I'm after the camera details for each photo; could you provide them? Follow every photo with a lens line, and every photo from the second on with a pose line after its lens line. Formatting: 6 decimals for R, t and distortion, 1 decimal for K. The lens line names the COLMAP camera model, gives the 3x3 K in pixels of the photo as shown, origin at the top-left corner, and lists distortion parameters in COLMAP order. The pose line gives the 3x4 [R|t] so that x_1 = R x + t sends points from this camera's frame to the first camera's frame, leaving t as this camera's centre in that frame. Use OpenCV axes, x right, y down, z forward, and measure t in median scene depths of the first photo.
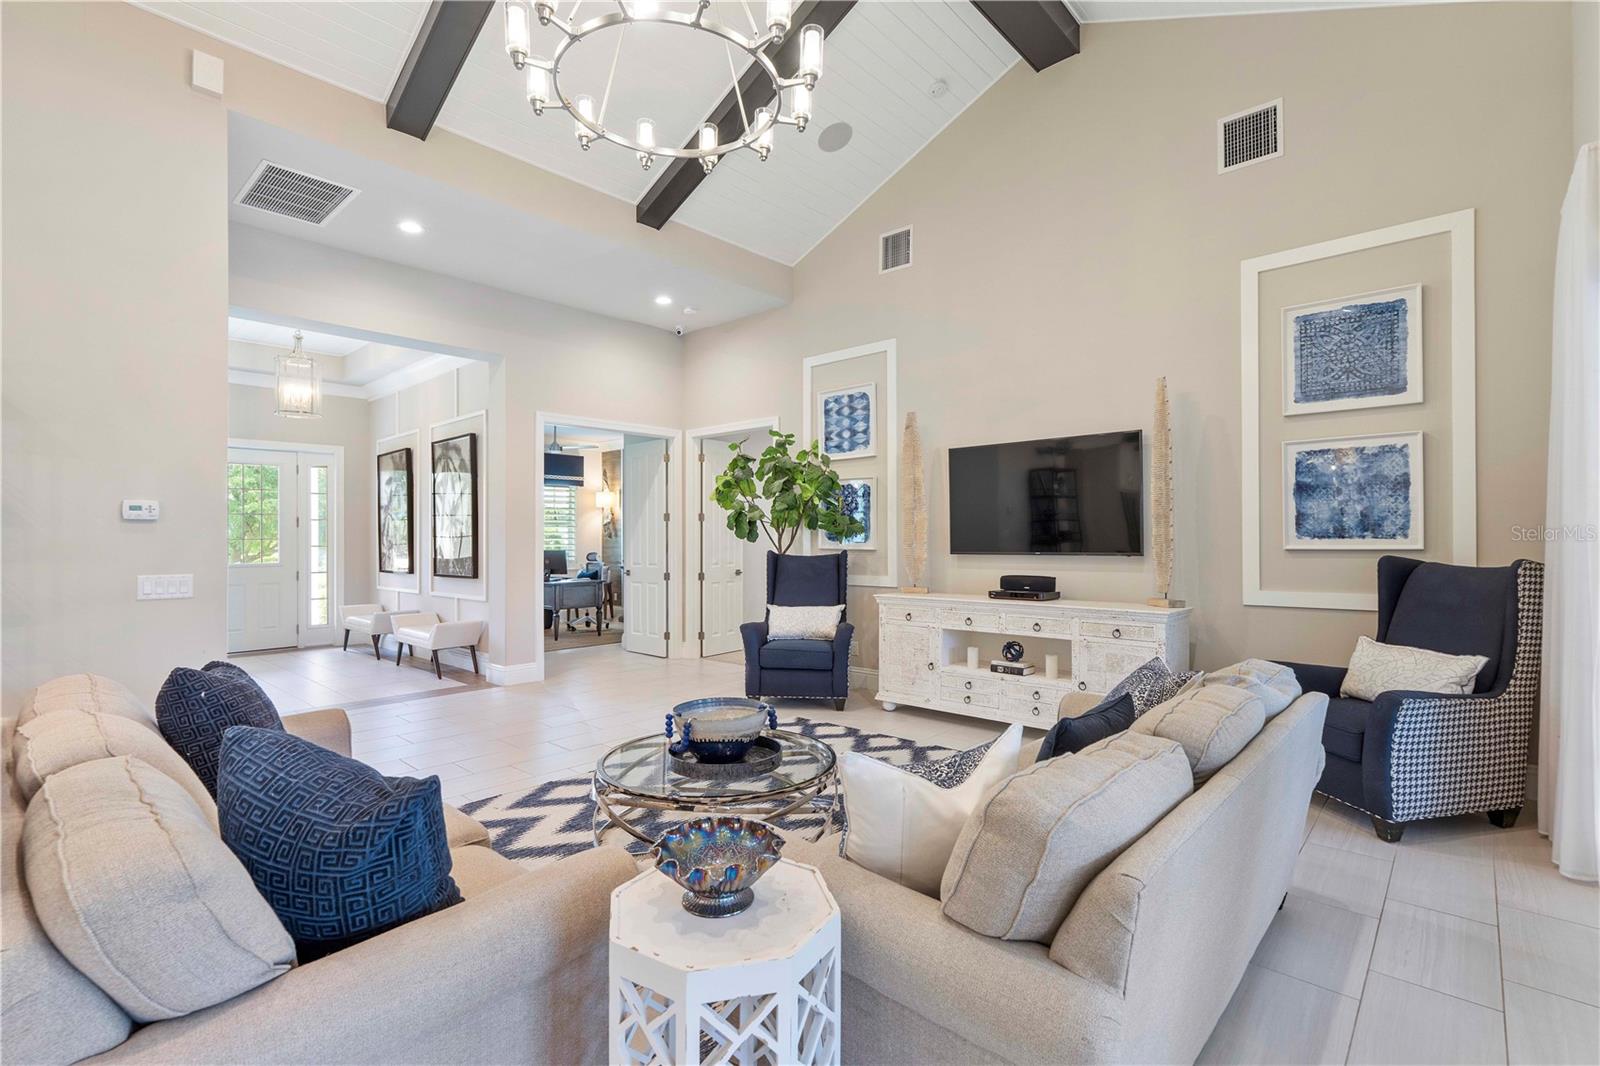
lens RADIAL K [[726.5, 0, 806.8], [0, 726.5, 533.0], [0, 0, 1]] dist [-0.009555, 0.003572]
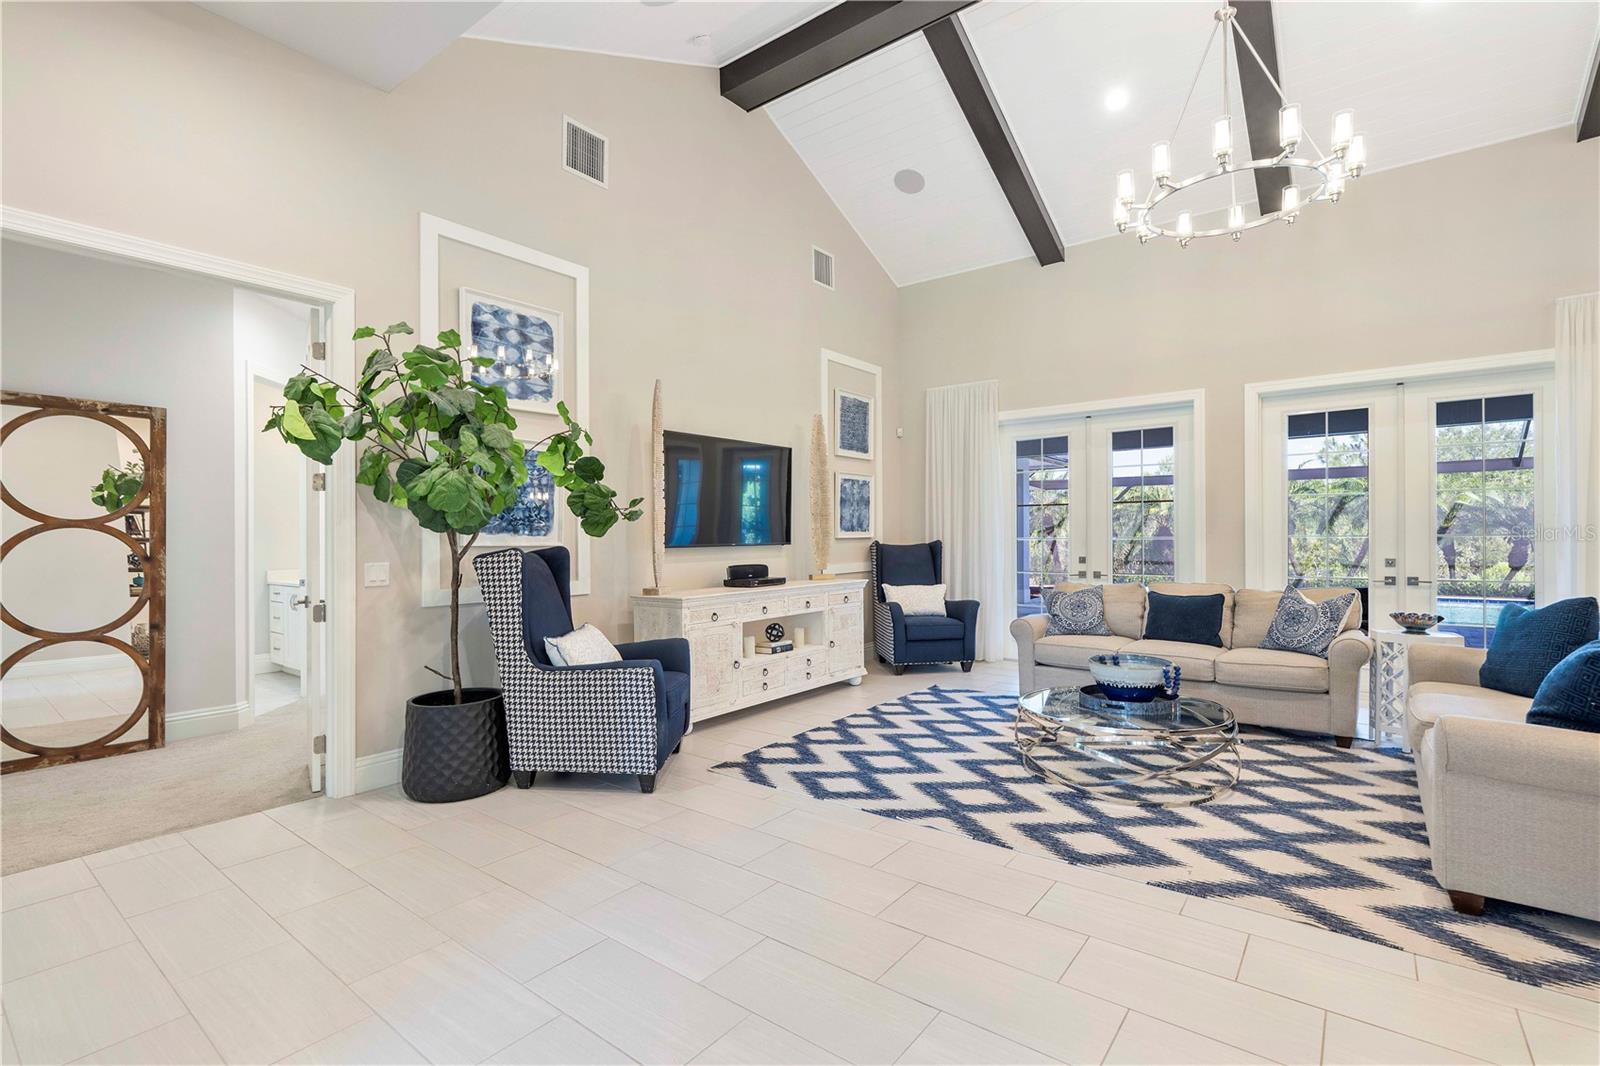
lens RADIAL K [[726.5, 0, 801.9], [0, 726.5, 540.4], [0, 0, 1]] dist [-0.009555, 0.003572]
pose [[-0.074629, -0.001399, 0.997210, -0.653851], [0.001953, 0.999997, 0.001550, 0.017314], [-0.997209, 0.002064, -0.074626, 0.828477]]
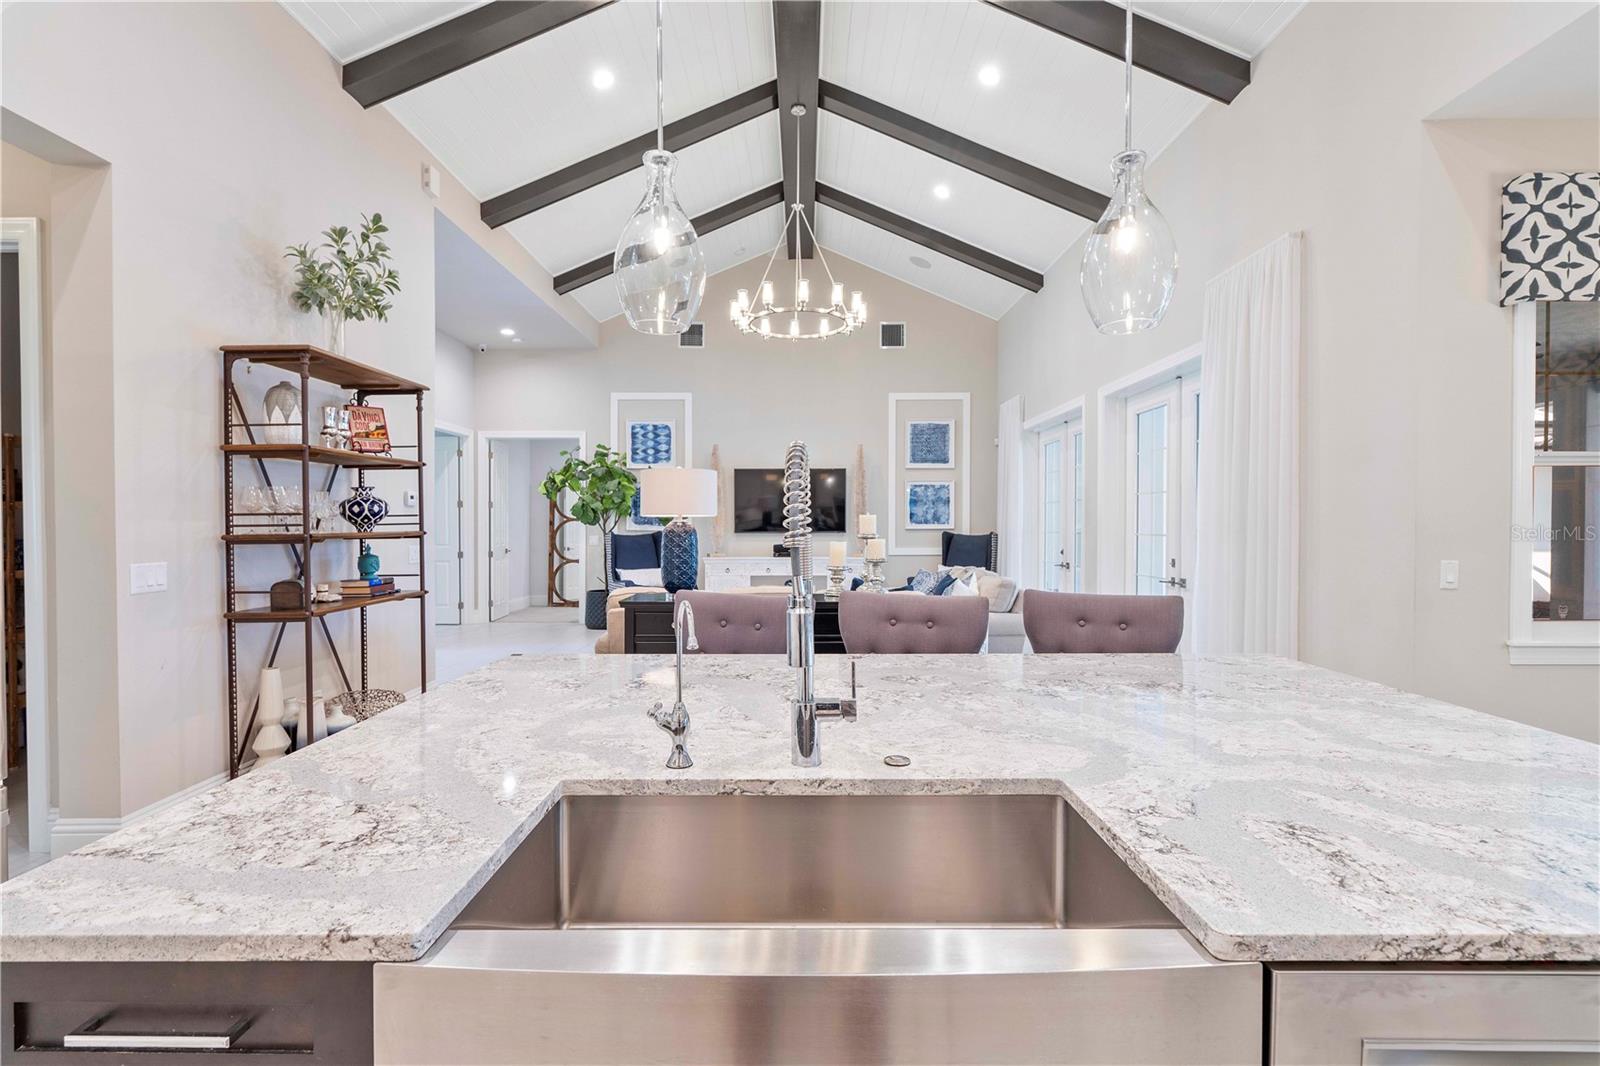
lens RADIAL K [[726.5, 0, 793.2], [0, 726.5, 532.0], [0, 0, 1]] dist [-0.009555, 0.003572]
pose [[0.750809, -0.002946, 0.660512, -0.729259], [-0.008448, 0.999865, 0.014063, 0.002638], [-0.660465, -0.016139, 0.750683, -0.299446]]
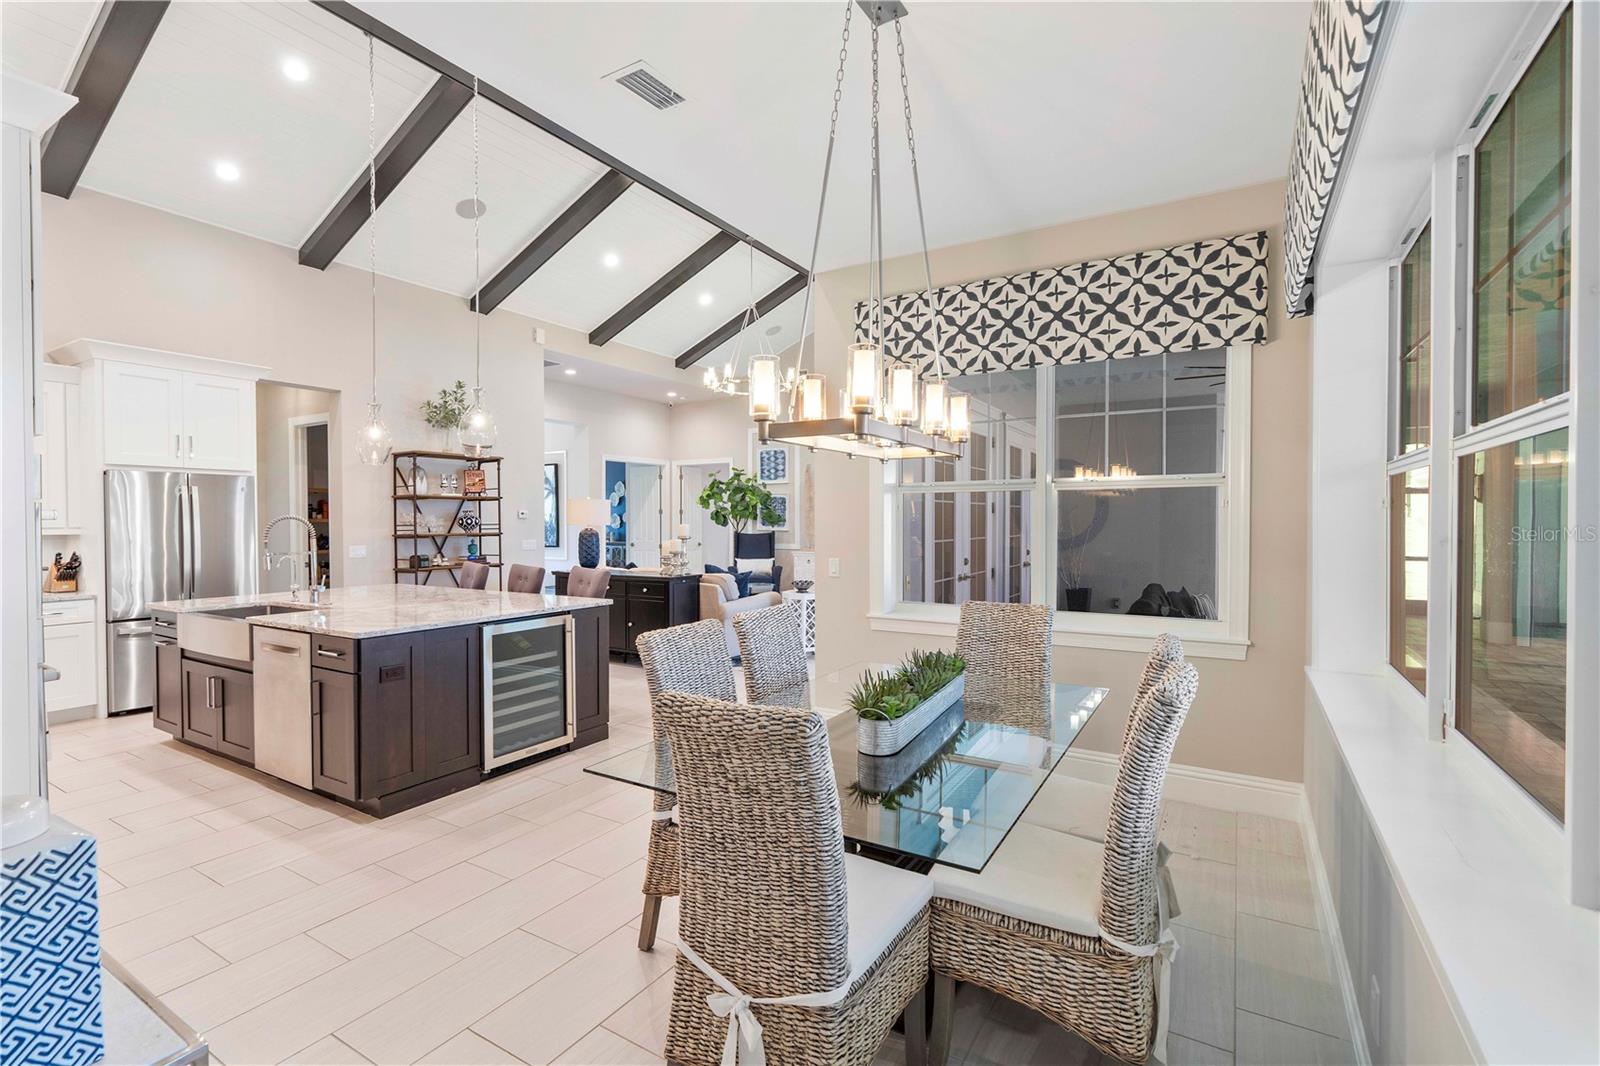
lens RADIAL K [[726.5, 0, 812.7], [0, 726.5, 531.2], [0, 0, 1]] dist [-0.009555, 0.003572]
pose [[0.976667, -0.000697, 0.214759, -0.270548], [-0.004135, 0.999748, 0.022050, -0.019361], [-0.214720, -0.022424, 0.976418, -0.964402]]
